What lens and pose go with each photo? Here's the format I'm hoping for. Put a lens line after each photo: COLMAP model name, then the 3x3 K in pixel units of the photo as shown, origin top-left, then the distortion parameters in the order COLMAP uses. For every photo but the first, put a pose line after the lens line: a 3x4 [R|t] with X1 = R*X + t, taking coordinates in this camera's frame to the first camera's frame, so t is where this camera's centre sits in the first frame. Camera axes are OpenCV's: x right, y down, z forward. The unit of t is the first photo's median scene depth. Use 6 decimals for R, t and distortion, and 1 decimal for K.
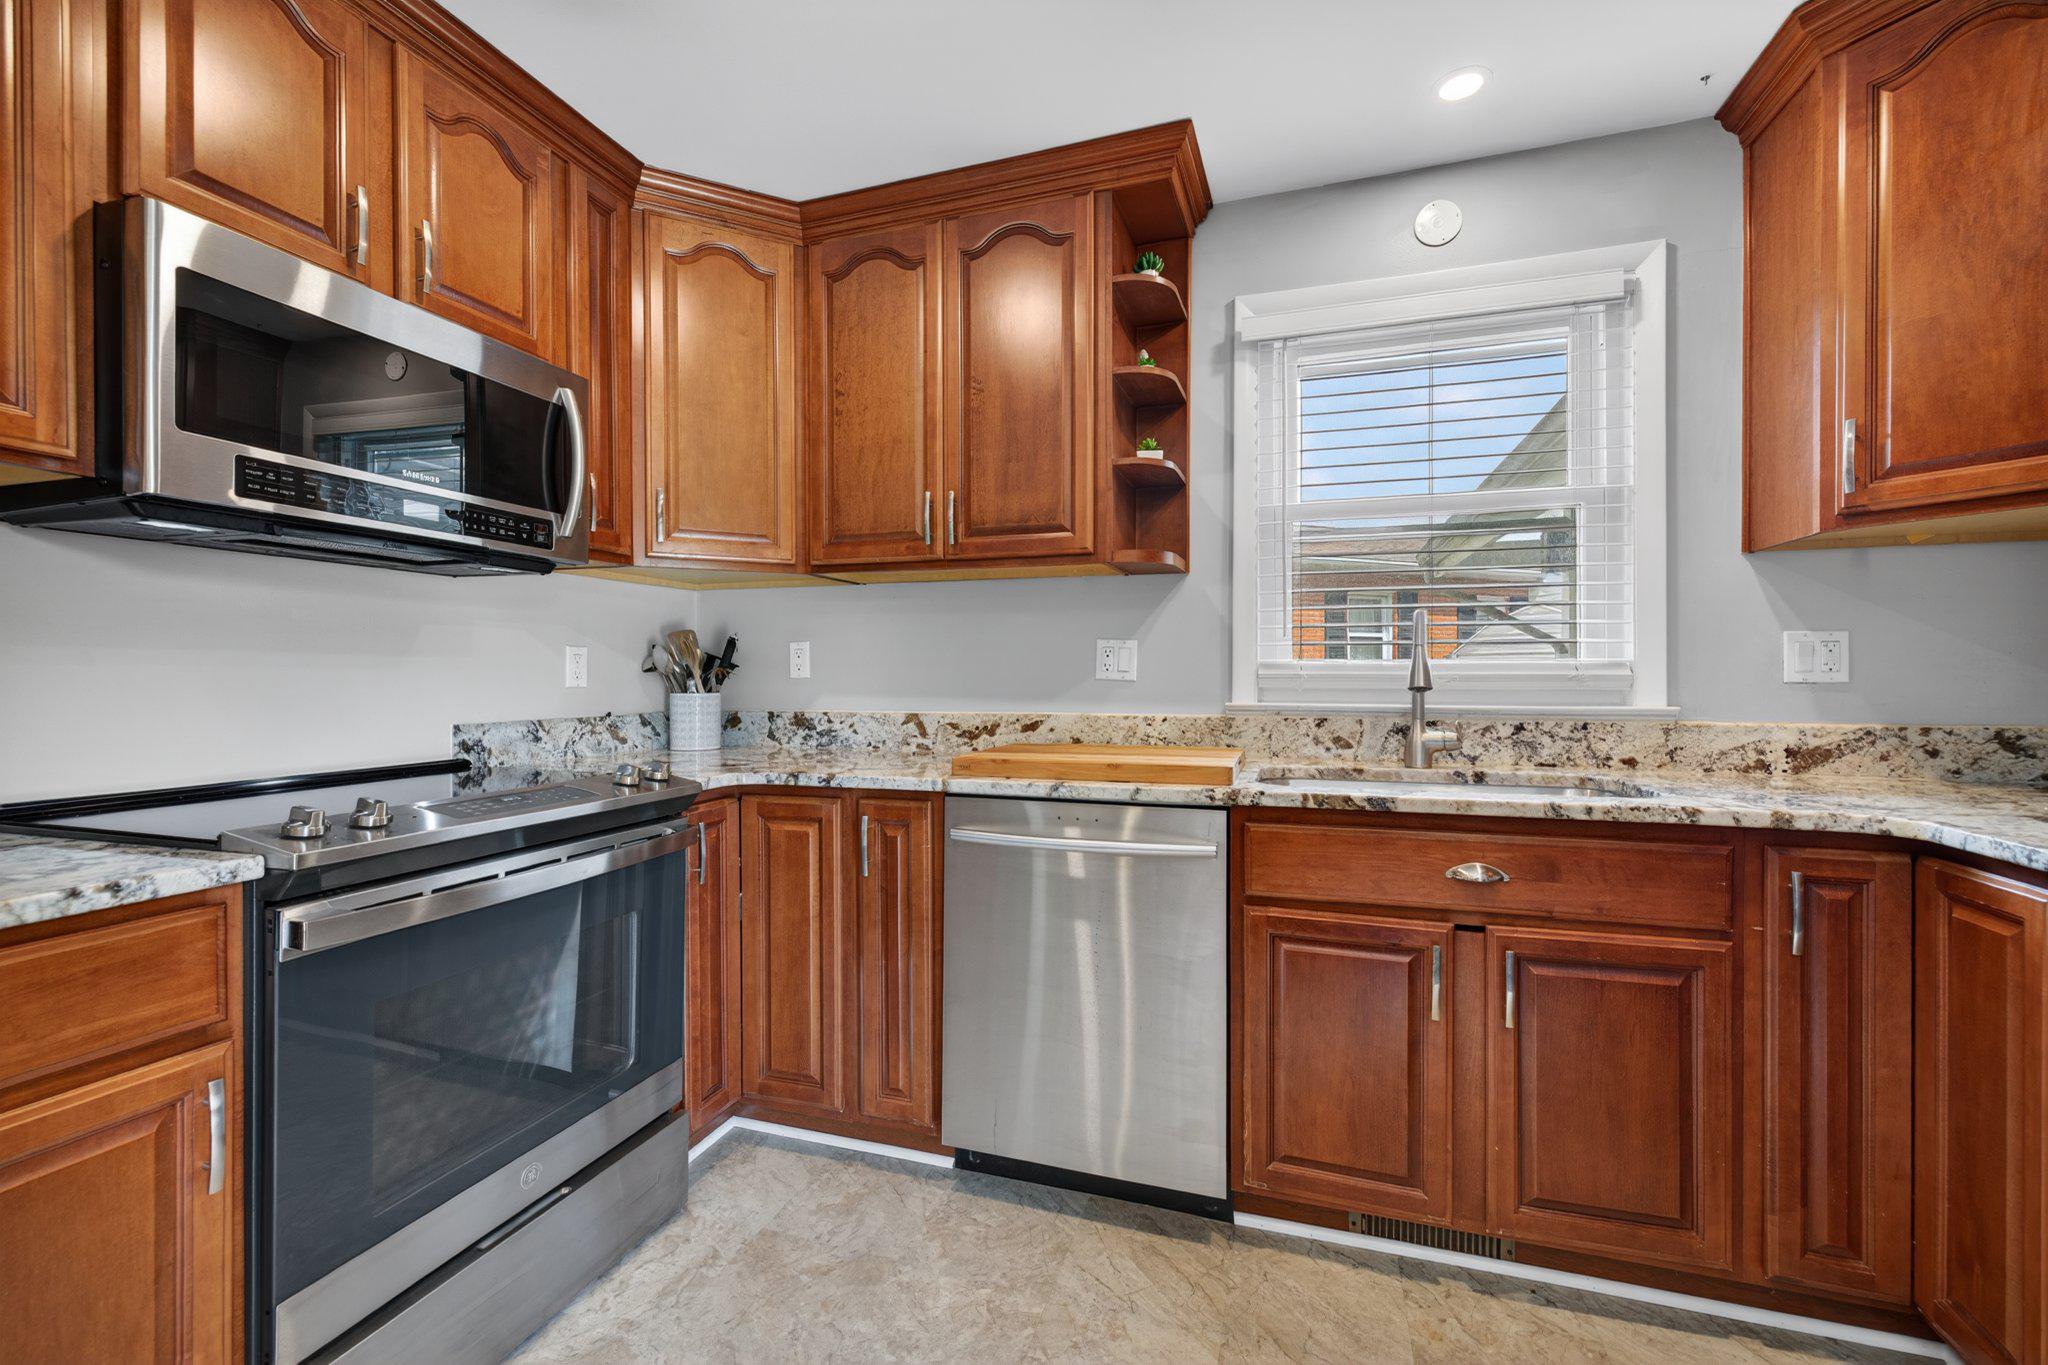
lens RADIAL K [[857.7, 0, 1020.8], [0, 857.7, 679.9], [0, 0, 1]] dist [0.006628, -0.002305]
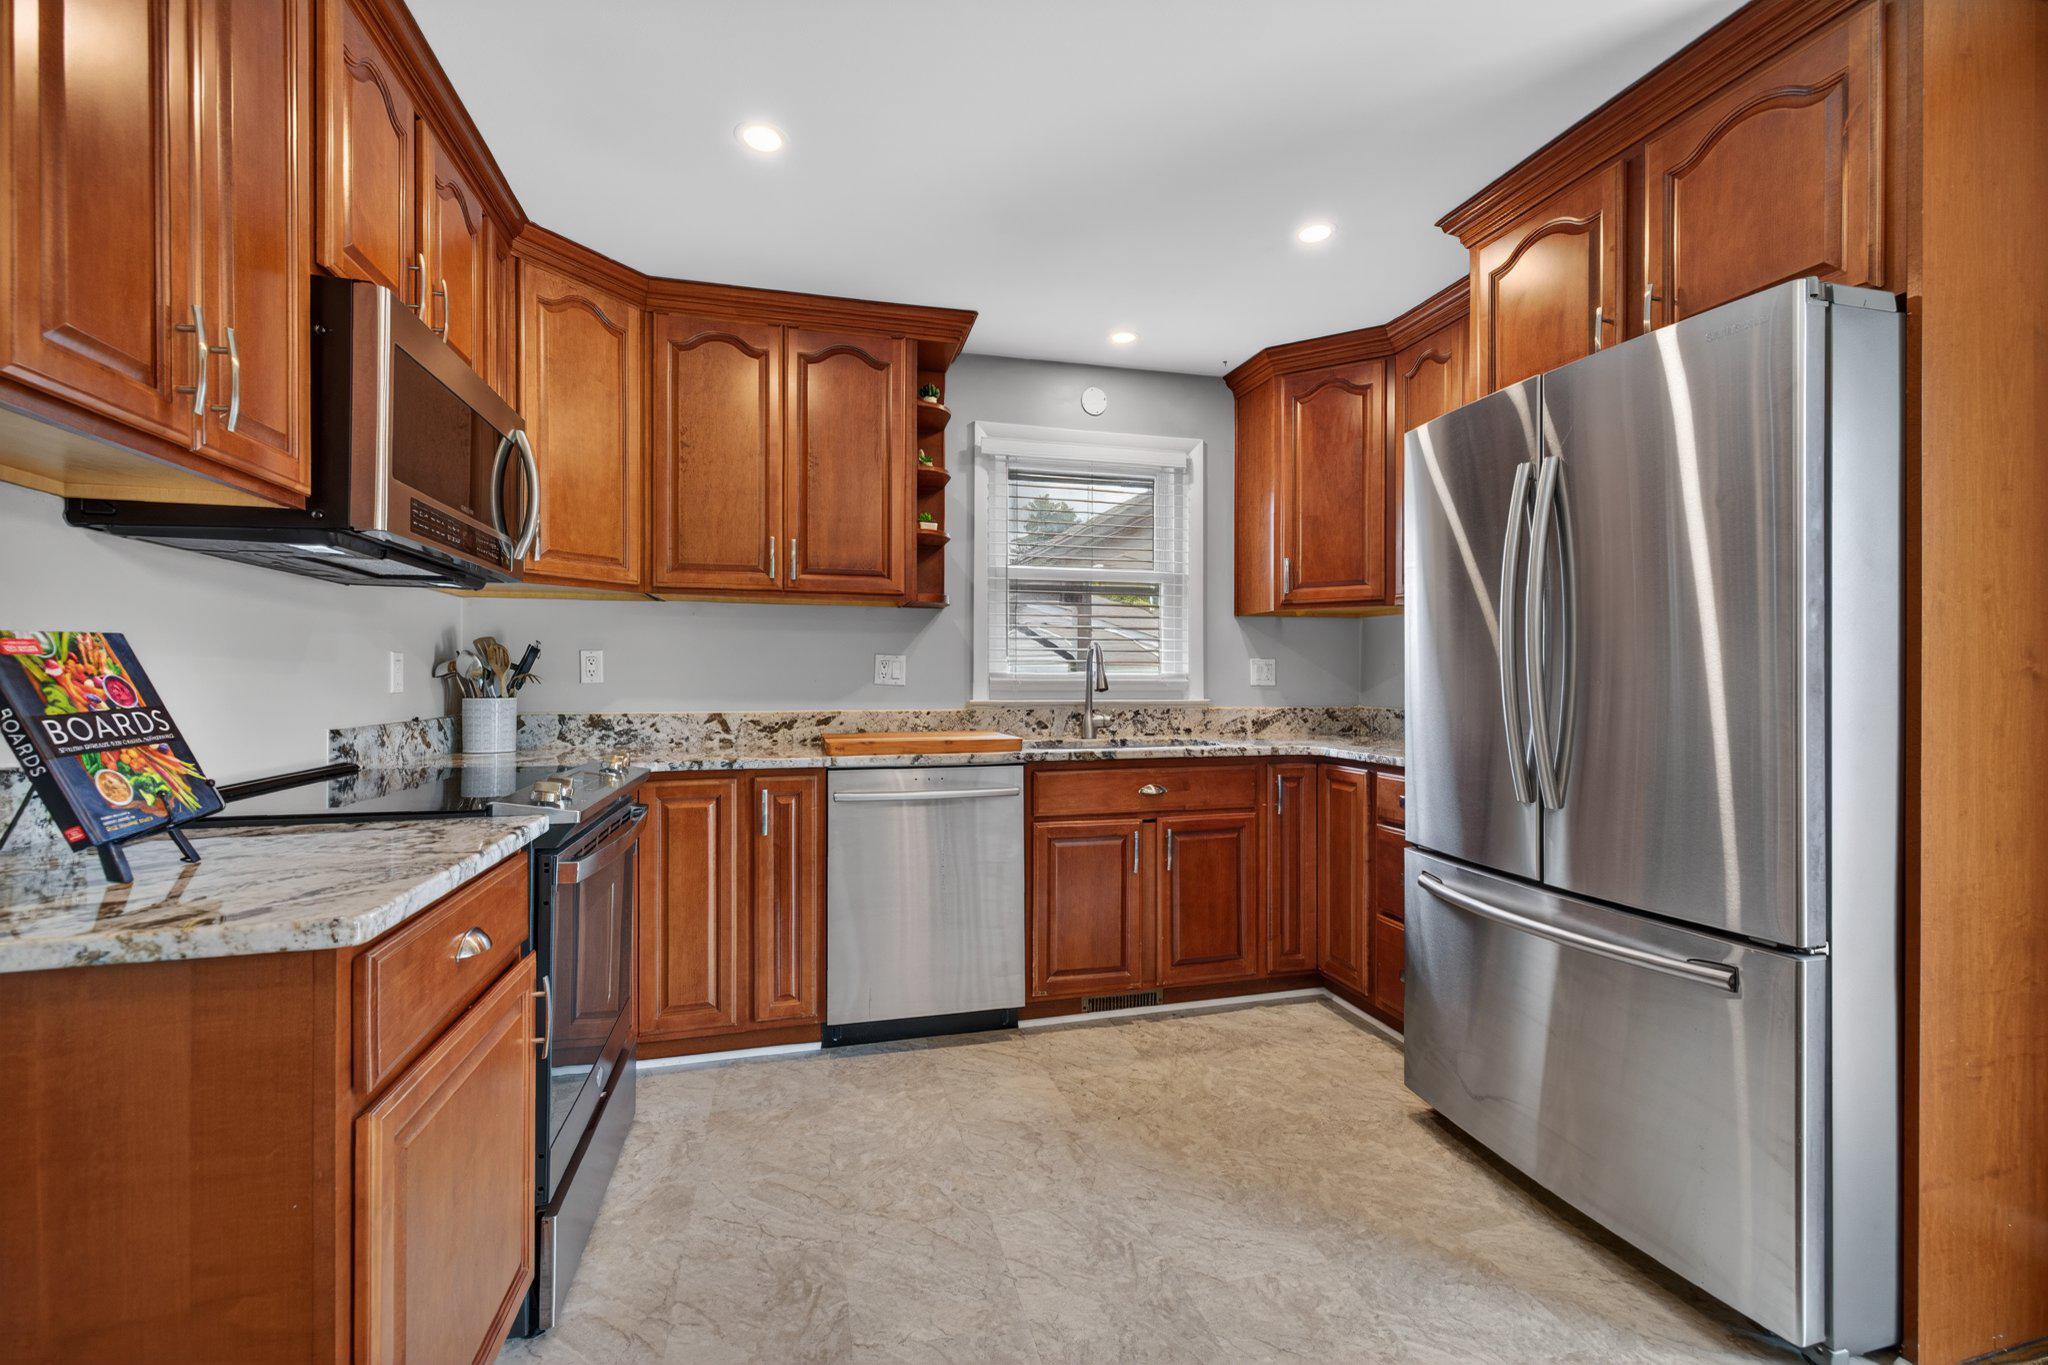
lens RADIAL K [[857.7, 0, 1022.2], [0, 857.7, 681.7], [0, 0, 1]] dist [0.006628, -0.002305]
pose [[0.837625, 0.000743, 0.546246, -0.547857], [0.001406, 0.999993, -0.003517, 0.000560], [-0.546244, 0.003714, 0.837618, -0.295930]]
